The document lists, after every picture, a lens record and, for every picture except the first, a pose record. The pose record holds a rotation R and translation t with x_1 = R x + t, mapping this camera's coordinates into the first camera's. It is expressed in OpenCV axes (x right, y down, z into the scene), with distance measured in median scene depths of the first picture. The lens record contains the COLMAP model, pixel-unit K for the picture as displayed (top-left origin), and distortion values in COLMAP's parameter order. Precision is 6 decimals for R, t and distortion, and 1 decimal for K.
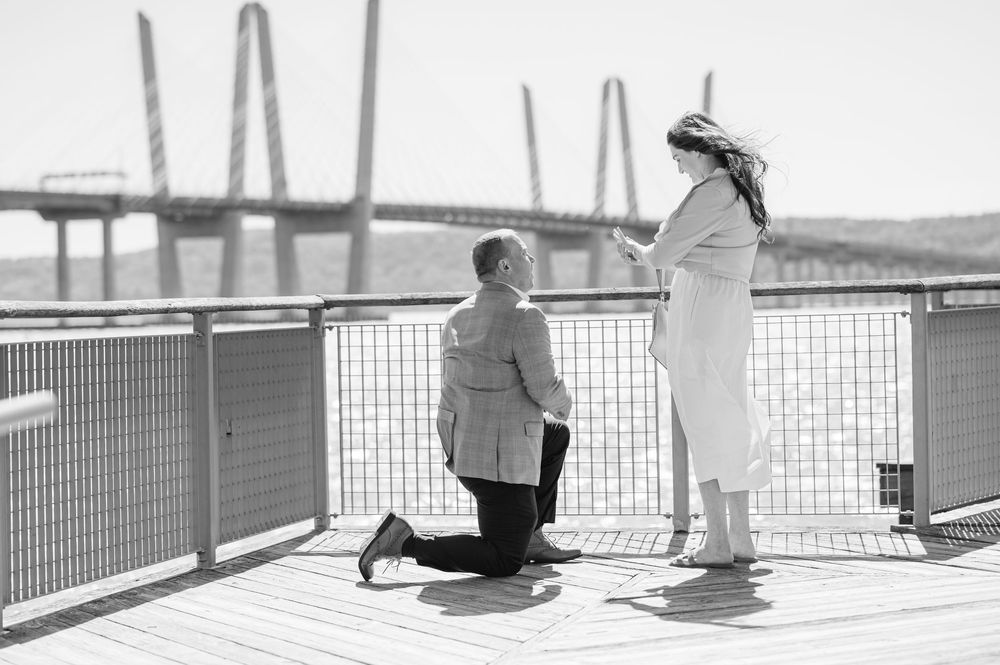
lens RADIAL K [[2374.1, 0, 504.6], [0, 2374.1, 327.8], [0, 0, 1]] dist [-0.037368, 0.000000]
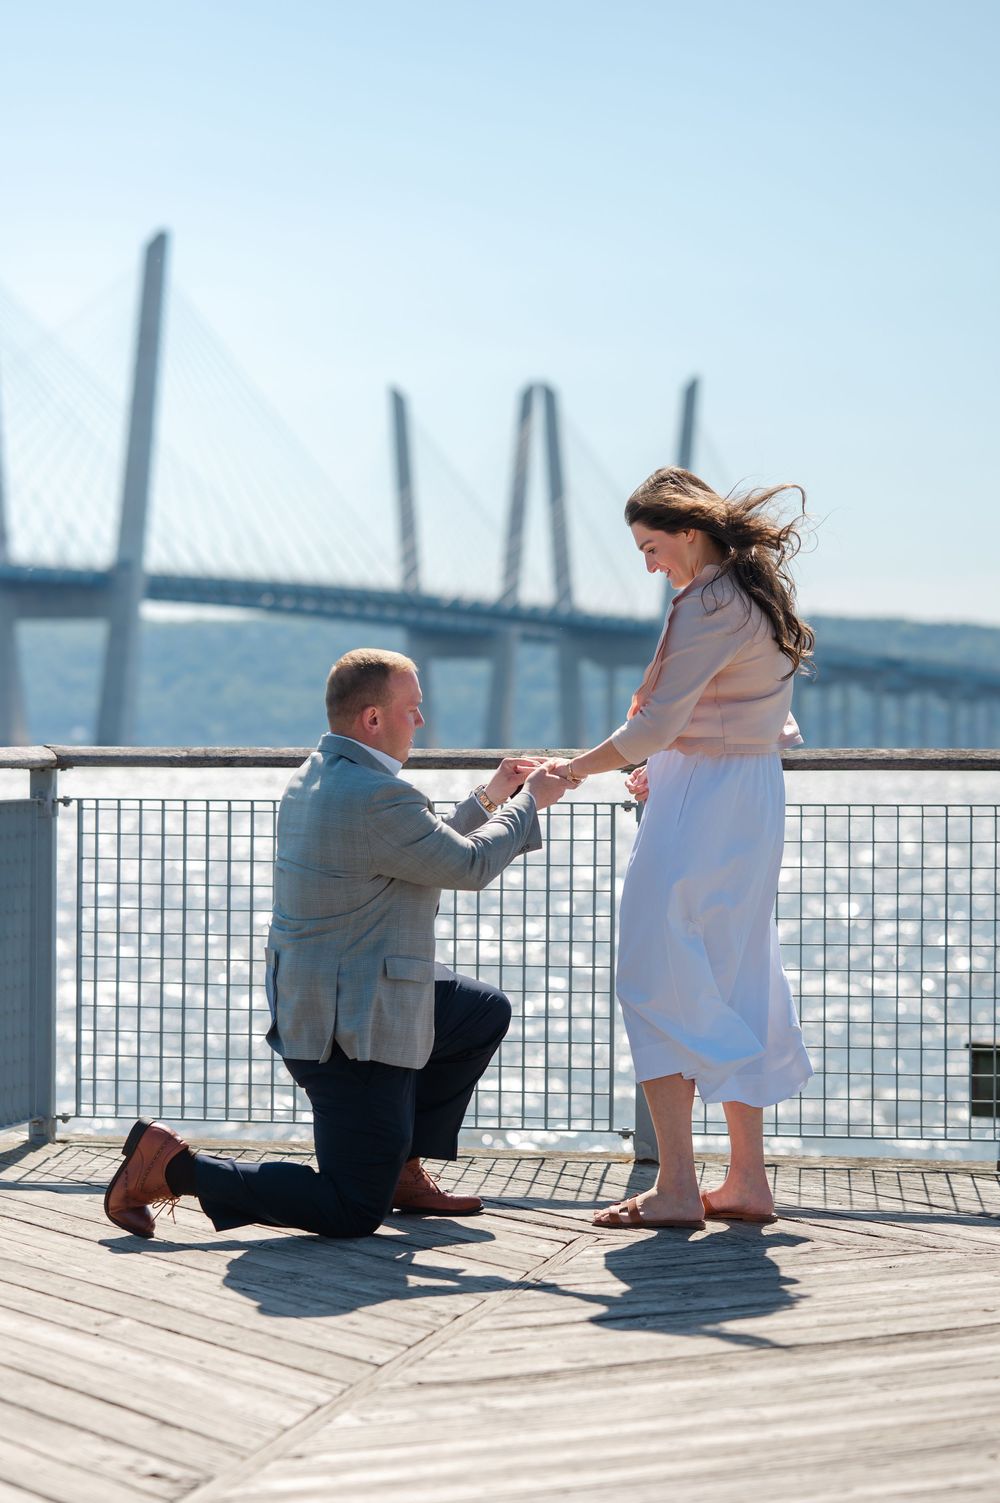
lens RADIAL K [[3807.3, 0, 545.6], [0, 3807.3, 726.3], [0, 0, 1]] dist [-0.015153, 0.000000]
pose [[0.998297, 0.029314, 0.050433, -0.002464], [-0.028587, 0.999477, -0.015092, -0.008265], [-0.050849, 0.013624, 0.998613, 0.046717]]
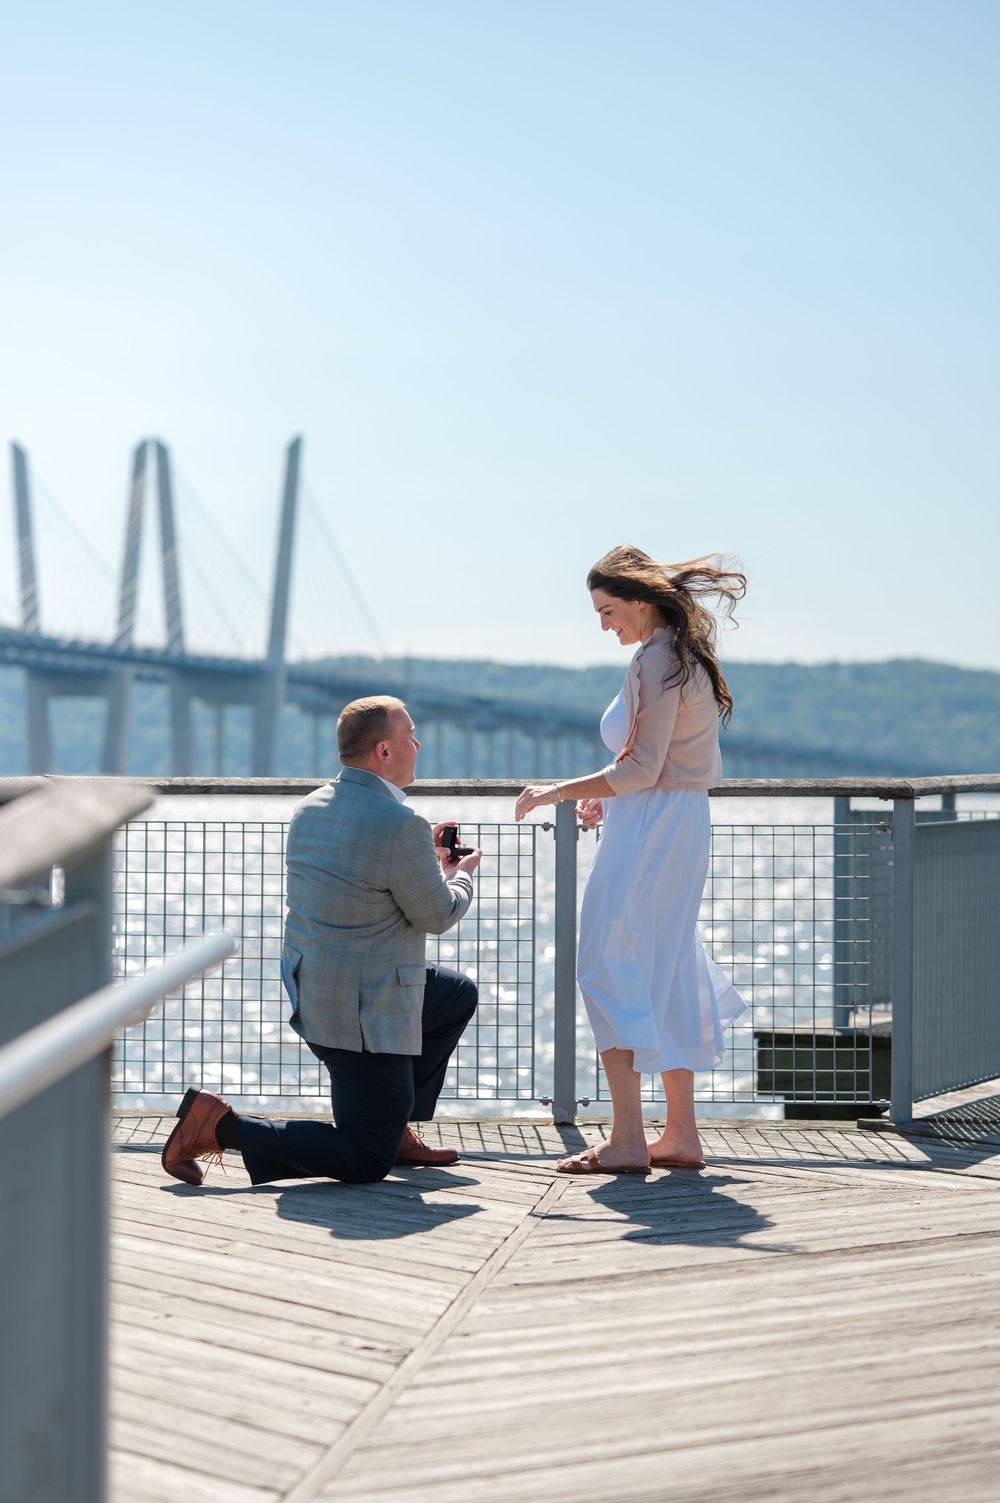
lens RADIAL K [[3568.3, 0, 502.4], [0, 3568.3, 751.1], [0, 0, 1]] dist [-0.037368, 0.000000]
pose [[0.987993, 0.031076, 0.151343, -0.112090], [-0.028267, 0.999387, -0.020675, -0.003346], [-0.151892, 0.016149, 0.988265, -0.058644]]
